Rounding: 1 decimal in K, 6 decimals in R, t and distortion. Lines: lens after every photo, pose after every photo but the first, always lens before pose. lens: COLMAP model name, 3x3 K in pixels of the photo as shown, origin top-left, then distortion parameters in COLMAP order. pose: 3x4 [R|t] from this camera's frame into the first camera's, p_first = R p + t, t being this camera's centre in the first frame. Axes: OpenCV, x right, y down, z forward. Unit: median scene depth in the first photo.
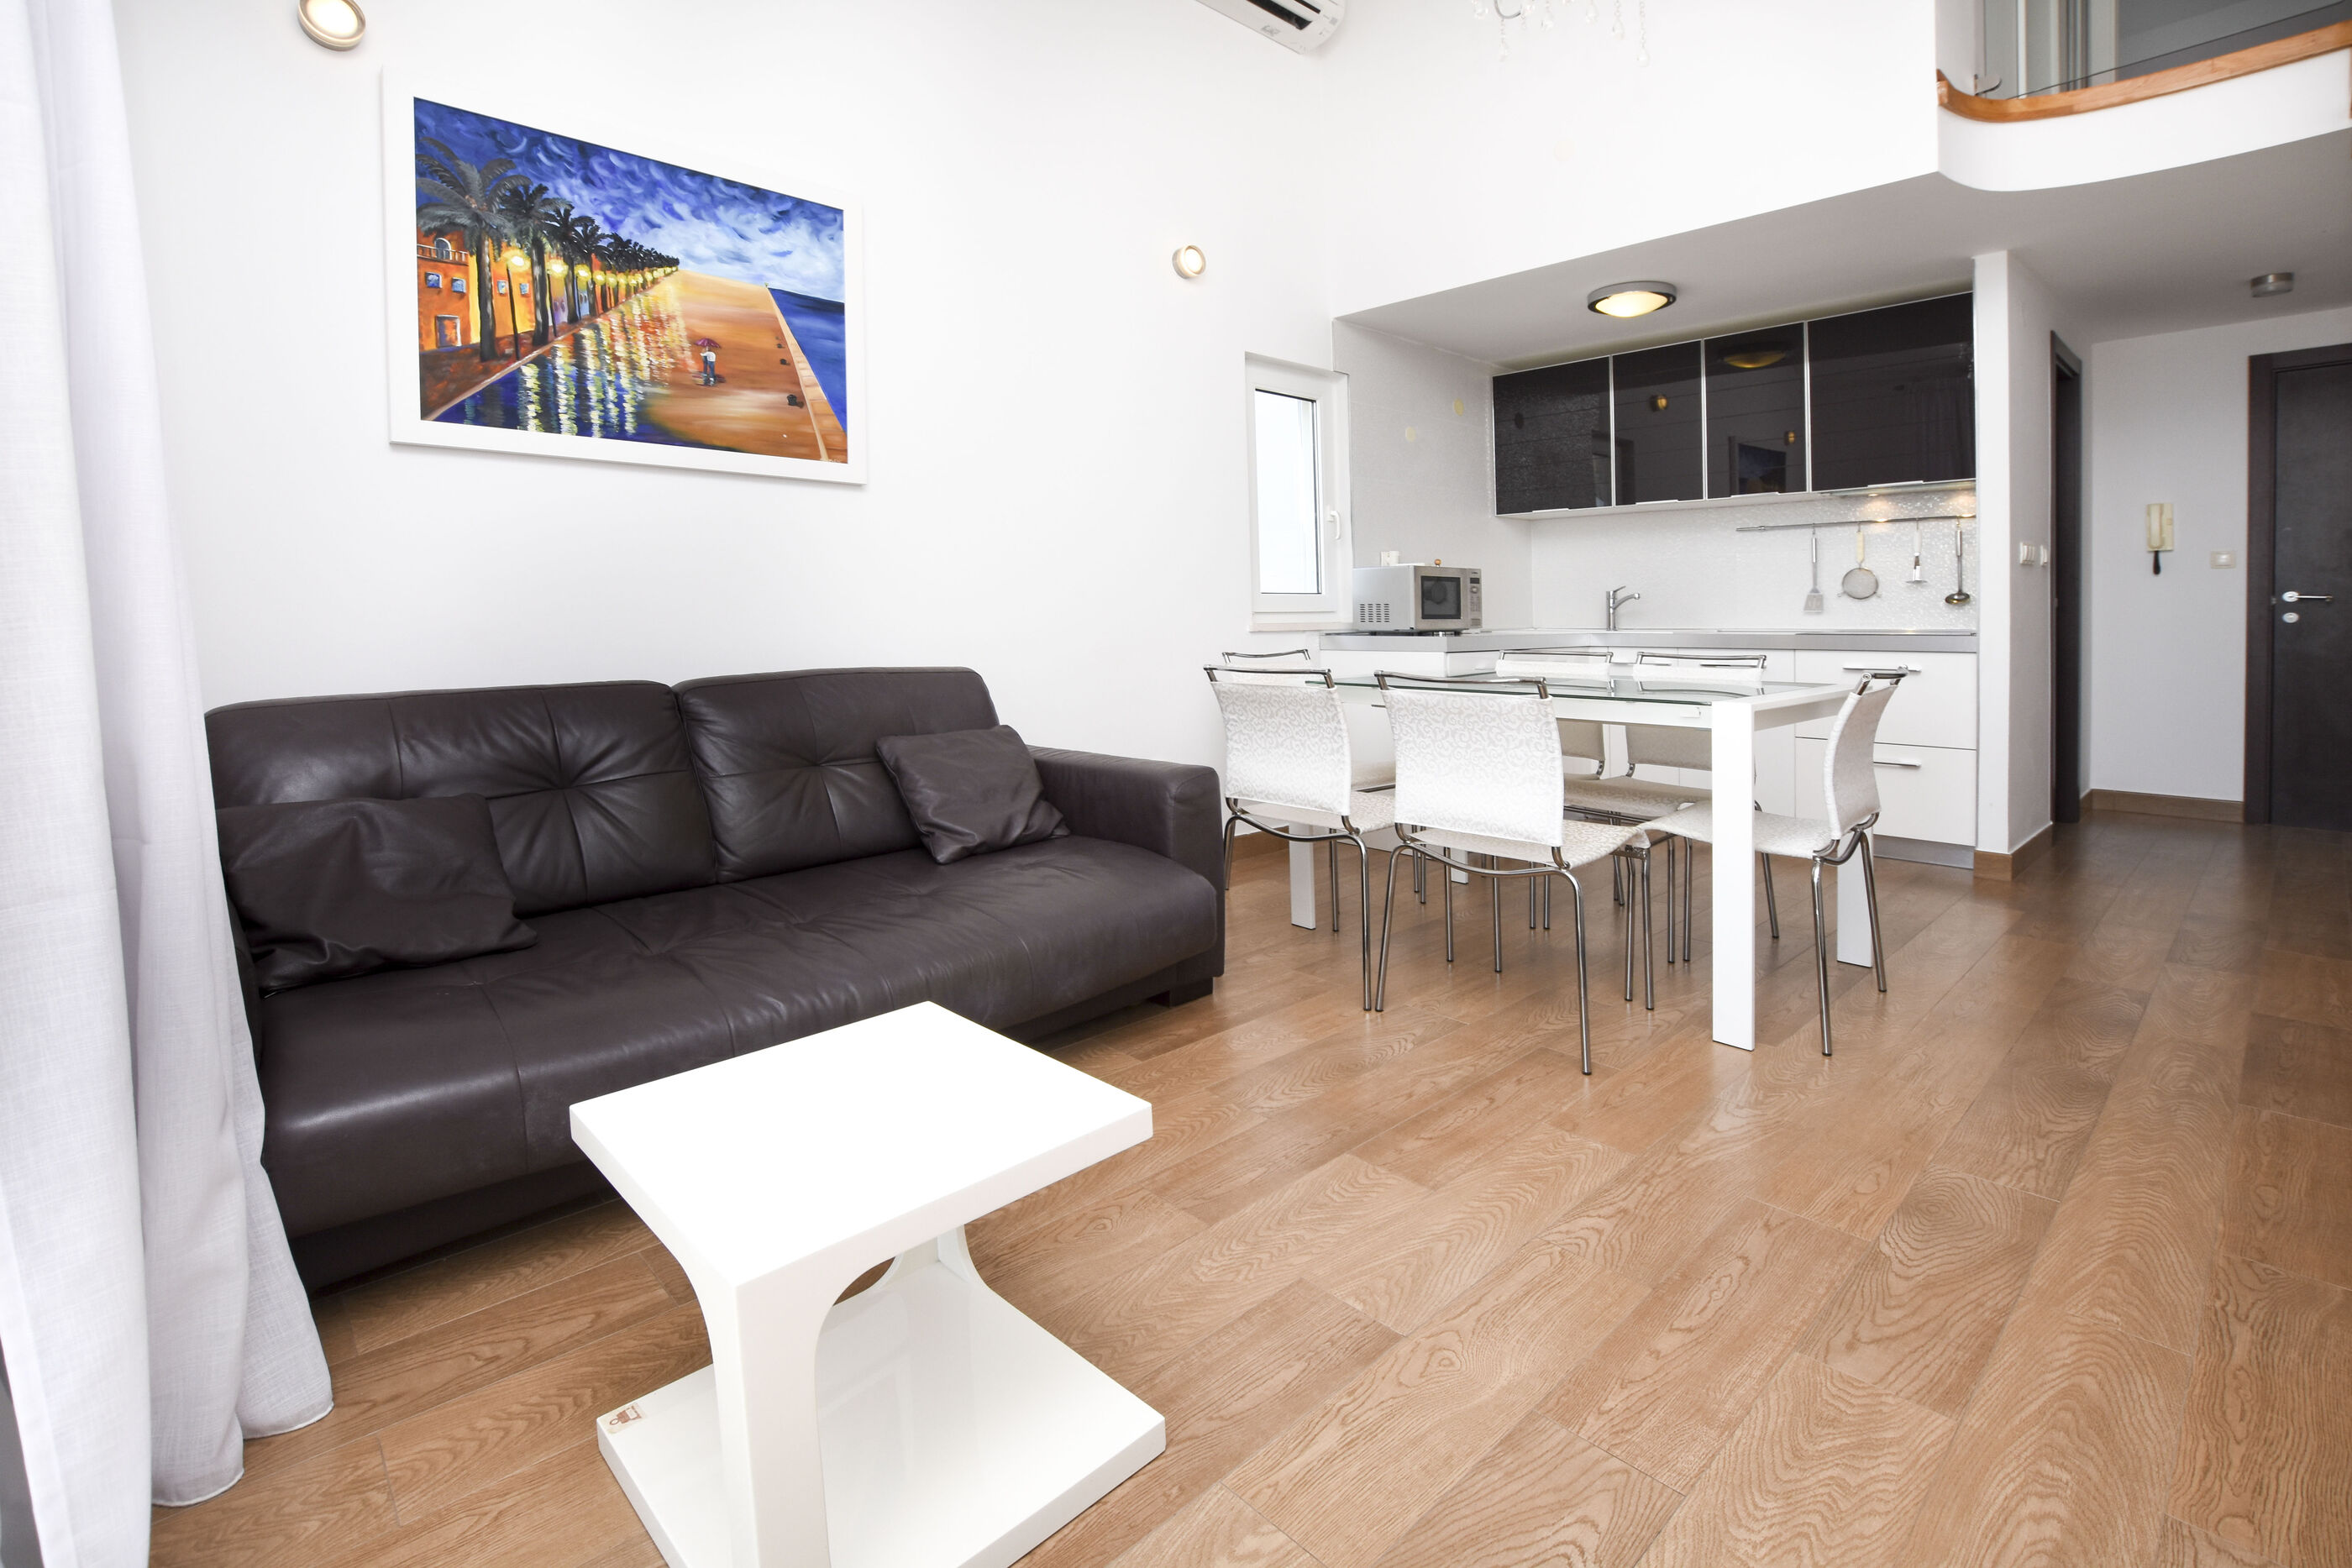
lens RADIAL K [[1126.5, 0, 1096.5], [0, 1126.5, 608.2], [0, 0, 1]] dist [-0.029330, 0.004014]
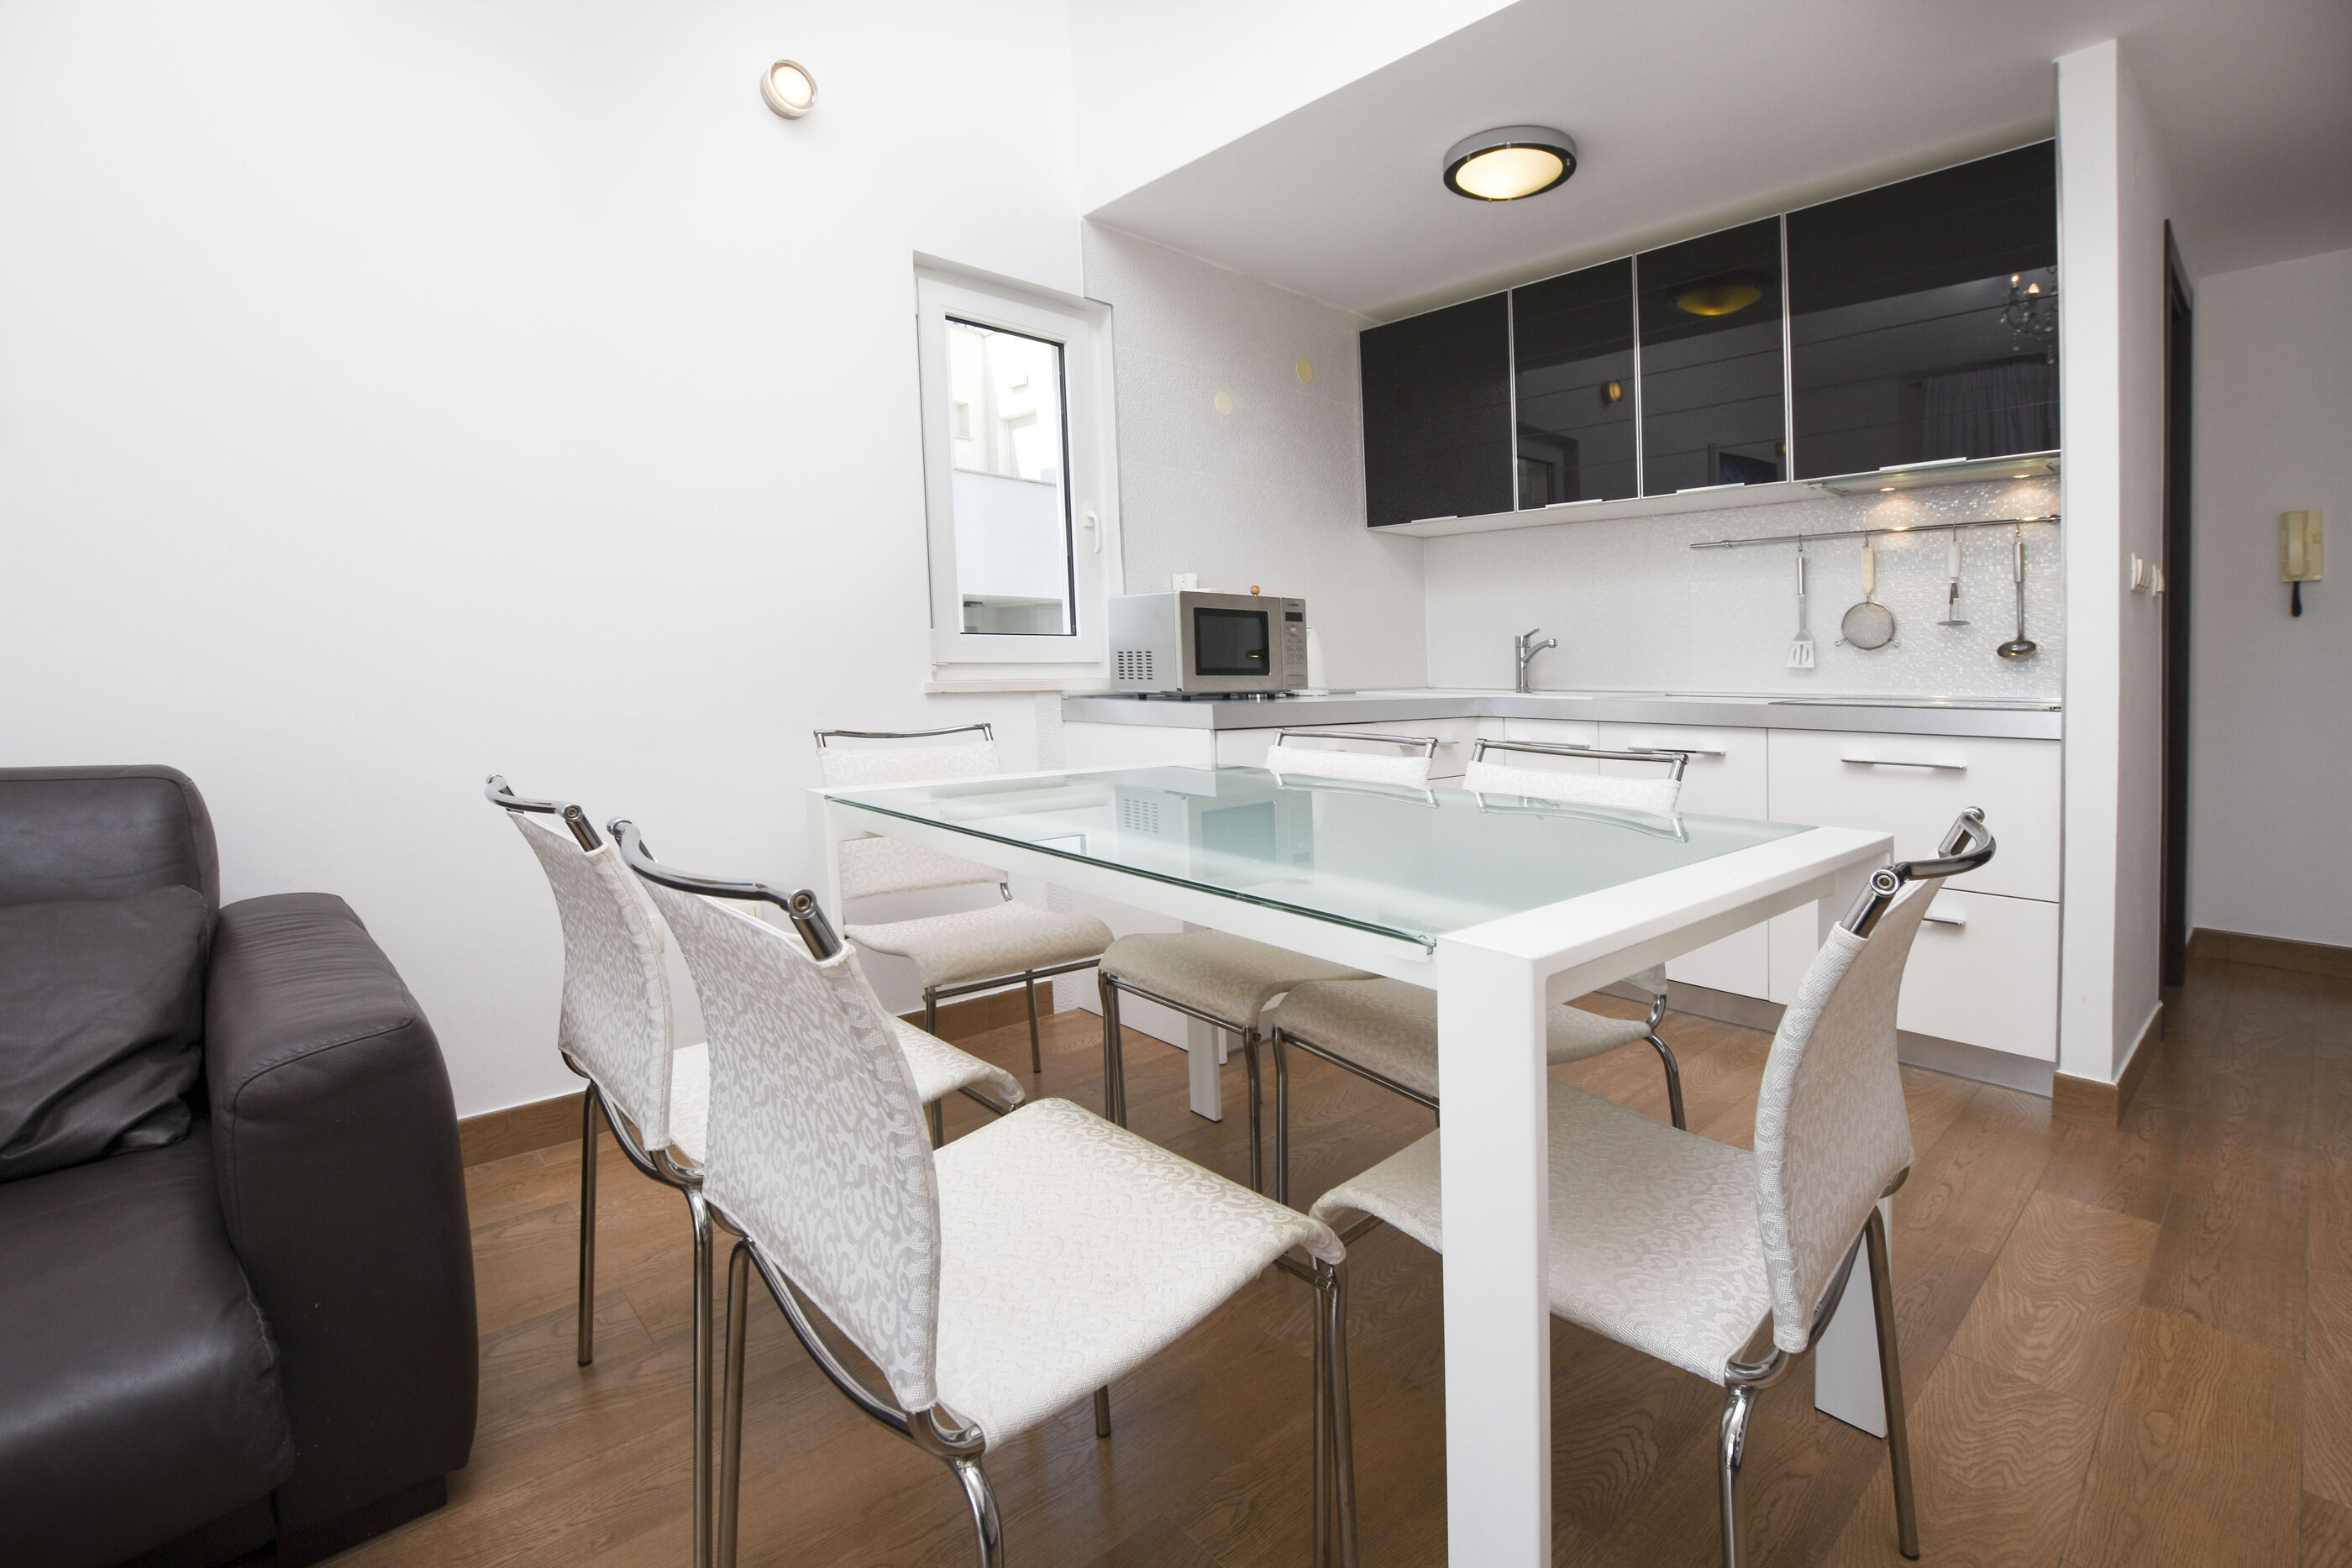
lens RADIAL K [[1085.9, 0, 1198.8], [0, 1085.9, 638.8], [0, 0, 1]] dist [-0.012865, 0.000821]
pose [[0.999015, 0.007983, 0.043644, 0.271671], [-0.007297, 0.999848, -0.015844, -0.001200], [-0.043764, 0.015510, 0.998921, 0.391217]]
